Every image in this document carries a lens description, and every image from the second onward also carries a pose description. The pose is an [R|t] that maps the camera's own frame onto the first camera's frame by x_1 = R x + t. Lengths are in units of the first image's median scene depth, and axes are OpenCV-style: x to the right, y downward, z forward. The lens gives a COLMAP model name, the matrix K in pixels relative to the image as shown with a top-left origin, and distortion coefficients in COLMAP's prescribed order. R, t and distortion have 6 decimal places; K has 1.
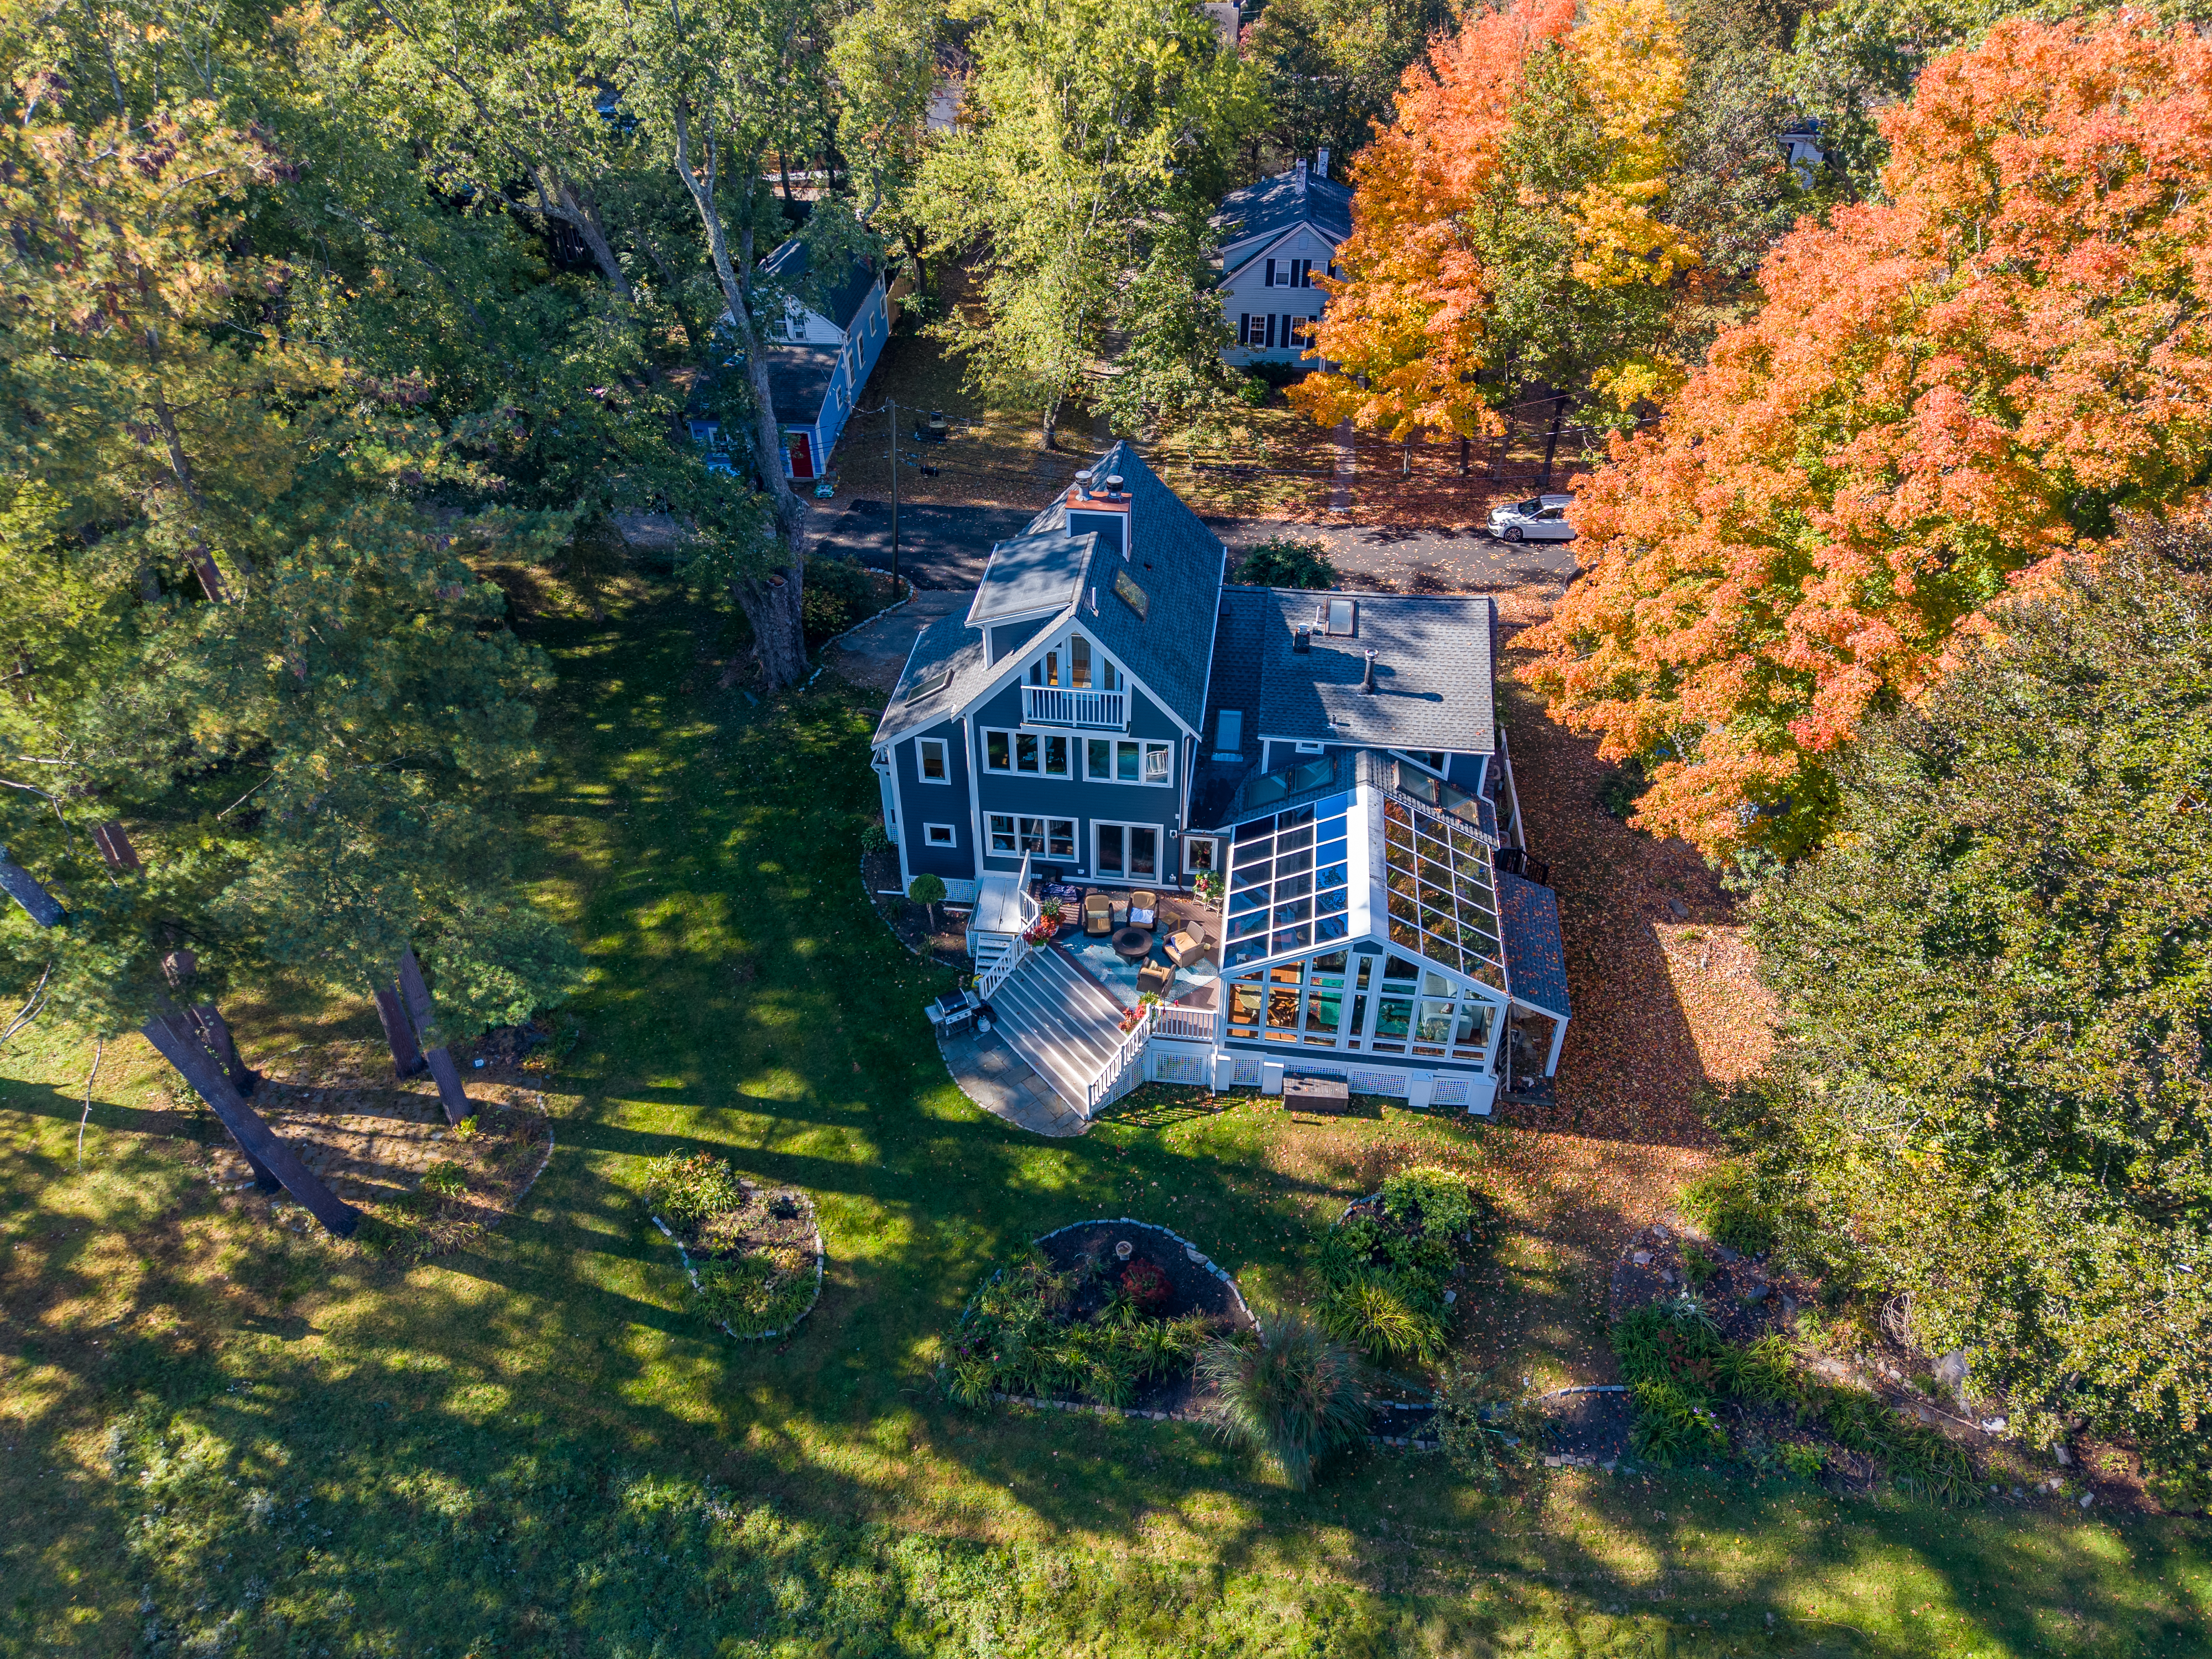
lens RADIAL K [[1517.4, 0, 1107.5], [0, 1517.4, 830.6], [0, 0, 1]] dist [0.035442, -0.014175]
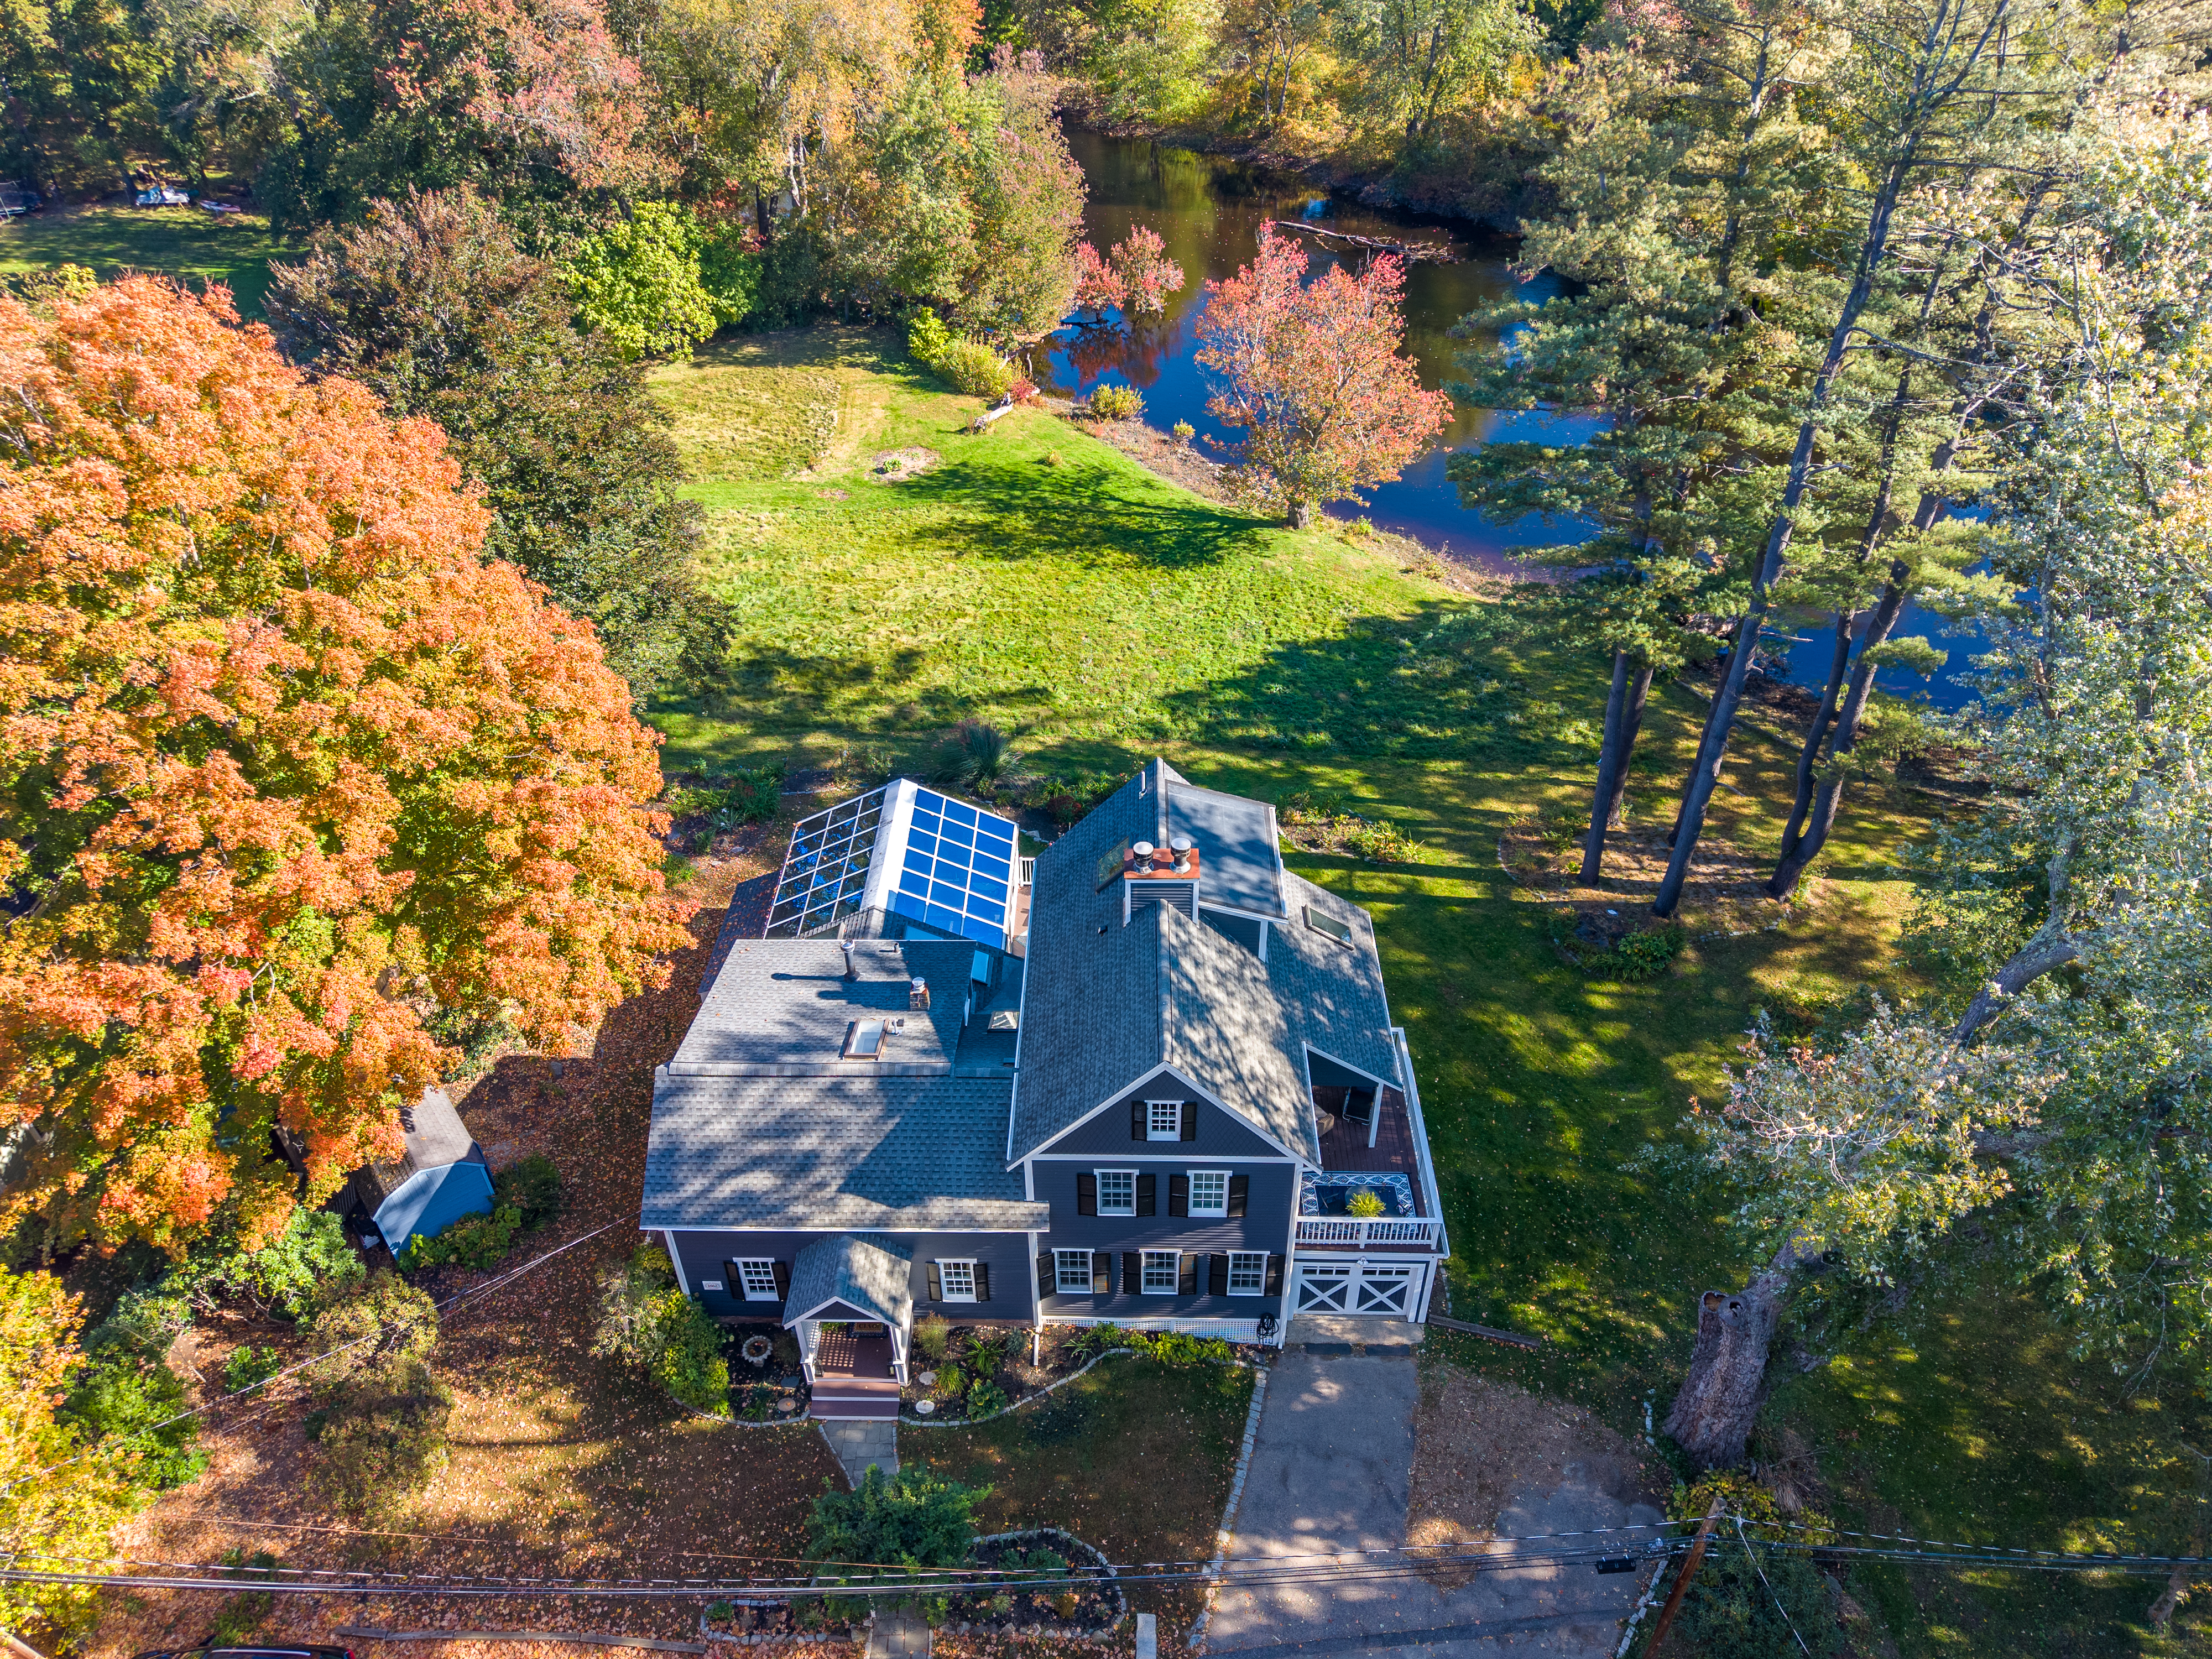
lens RADIAL K [[1489.3, 0, 1113.2], [0, 1489.3, 833.7], [0, 0, 1]] dist [-0.039143, -0.000510]
pose [[-0.993542, 0.091153, -0.067568, 0.075387], [-0.043369, 0.245200, 0.968502, -1.078931], [0.104850, 0.965178, -0.239663, 1.255002]]
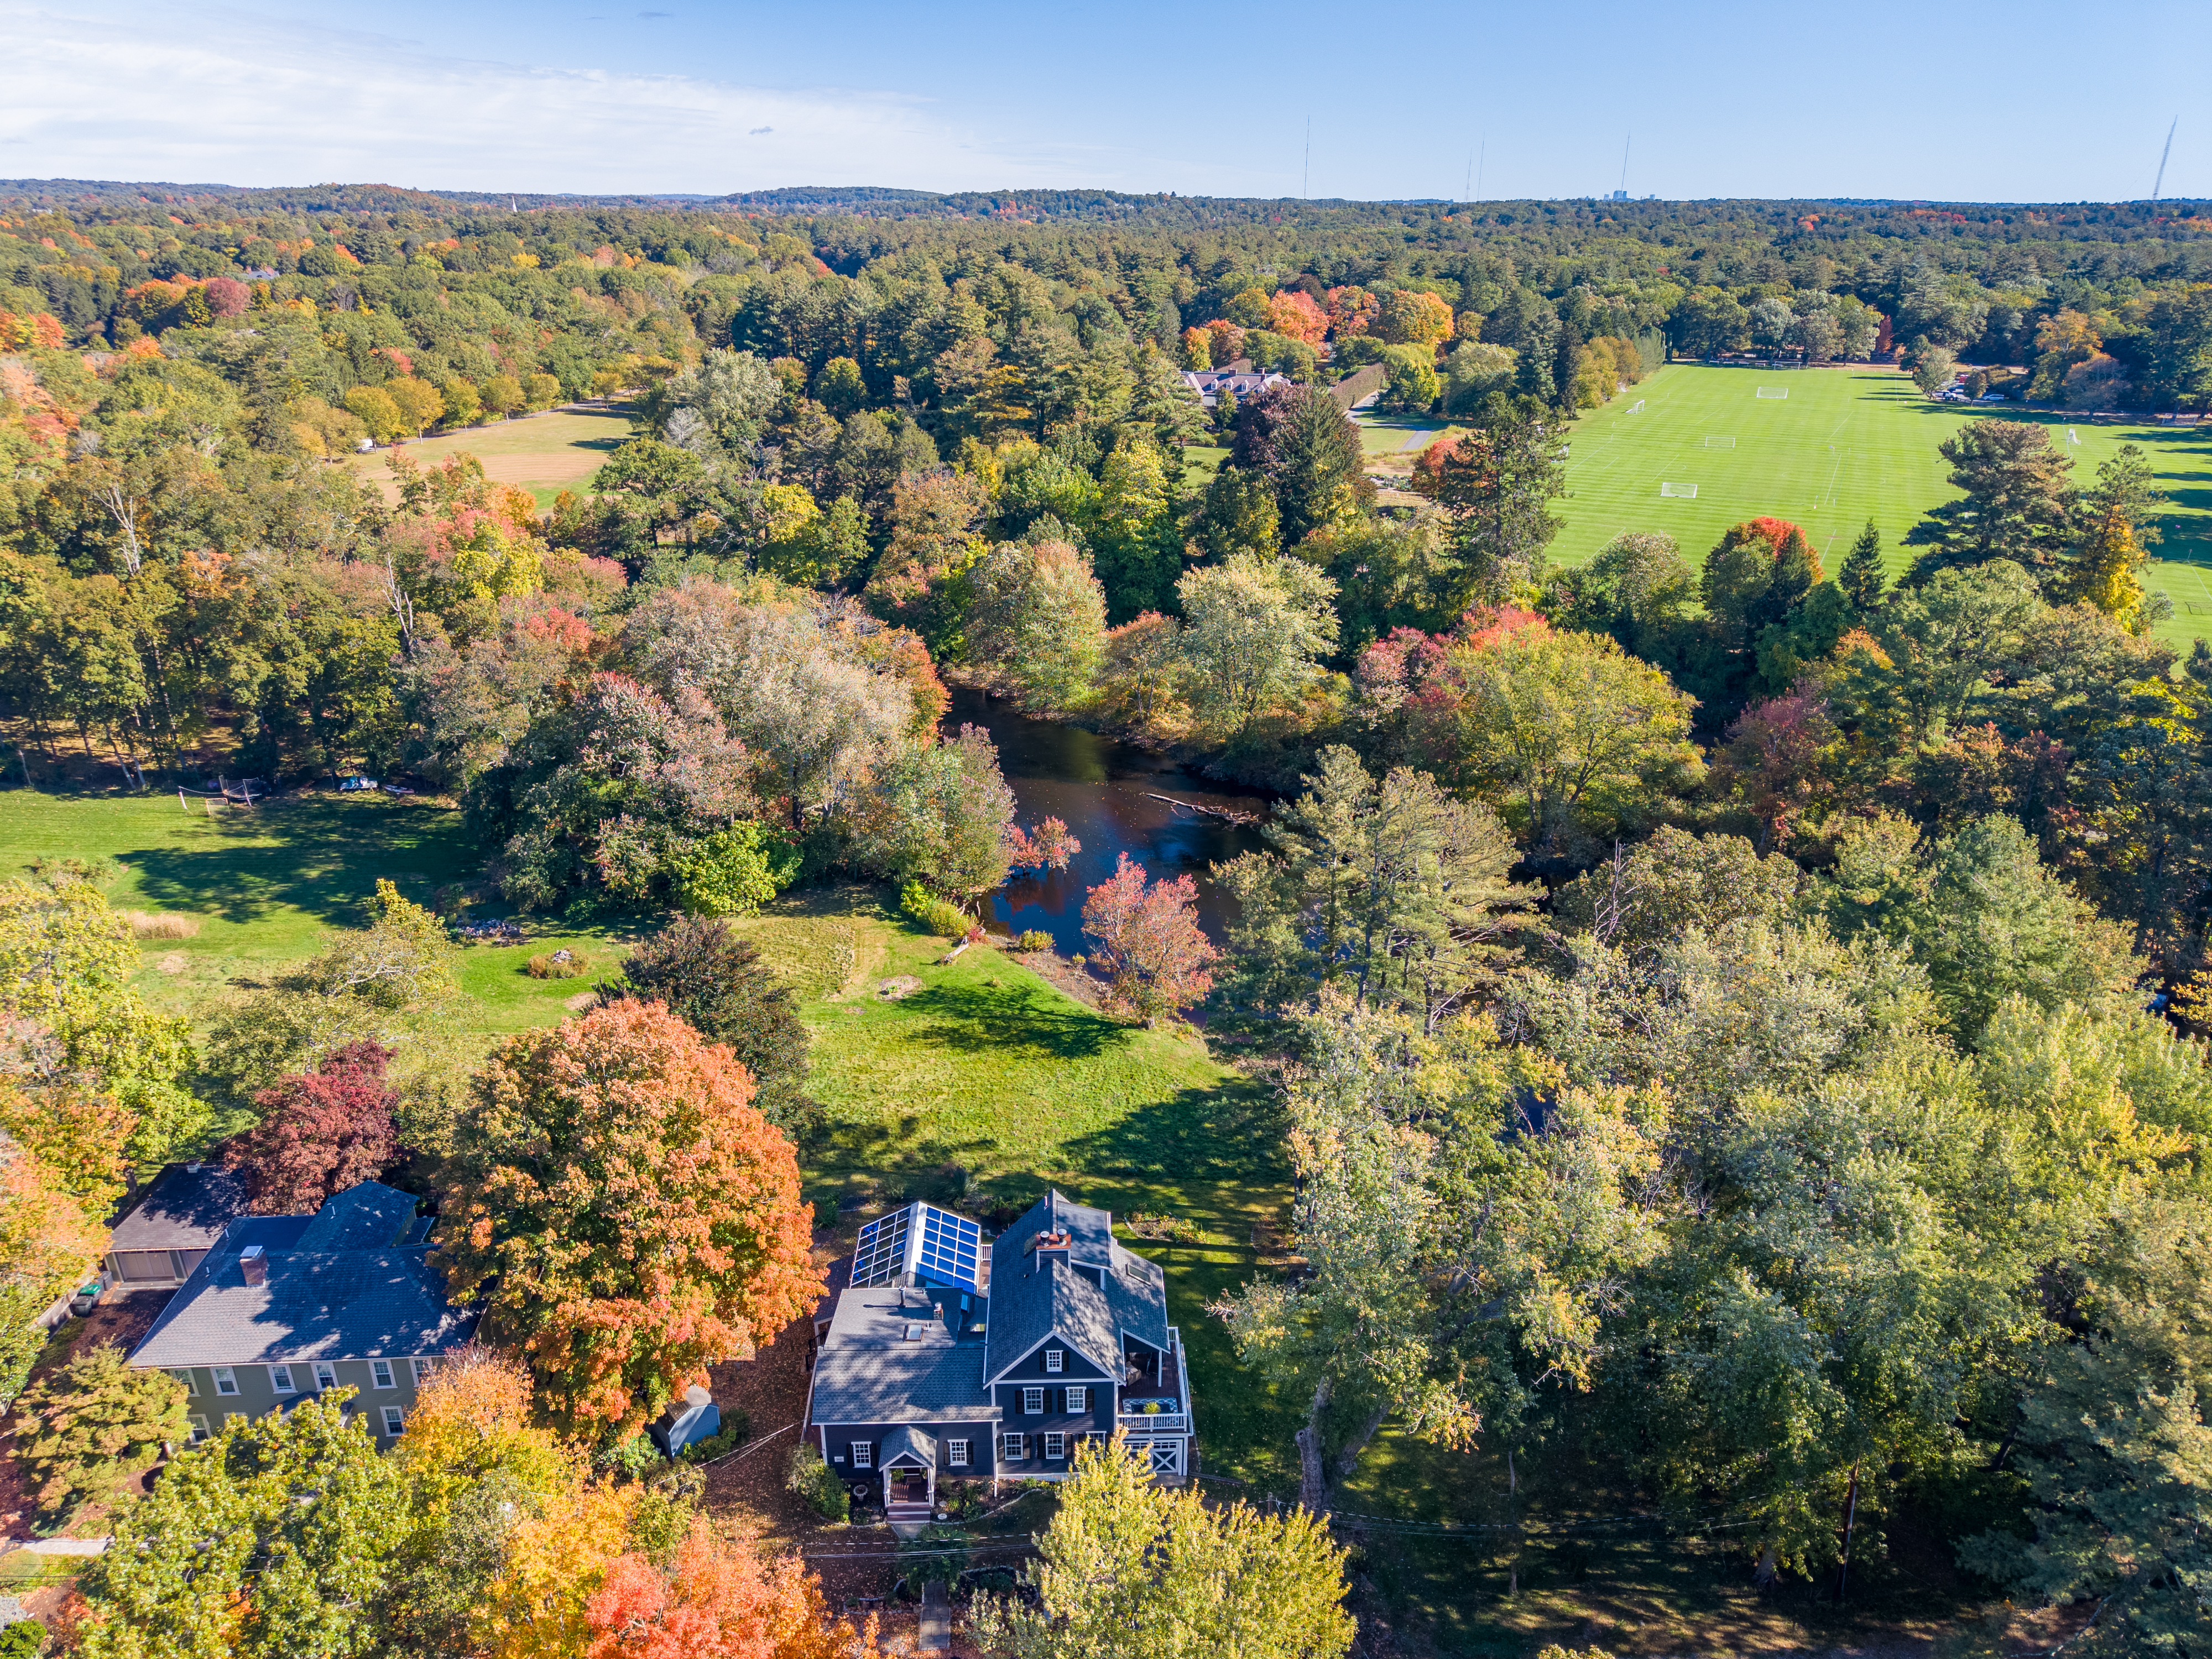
lens RADIAL K [[1517.4, 0, 1126.1], [0, 1517.4, 798.8], [0, 0, 1]] dist [0.035442, -0.014175]
pose [[-0.986187, 0.076615, -0.146851, 0.141328], [-0.088874, 0.503400, 0.859471, -2.208341], [0.139773, 0.860650, -0.489638, 1.547083]]
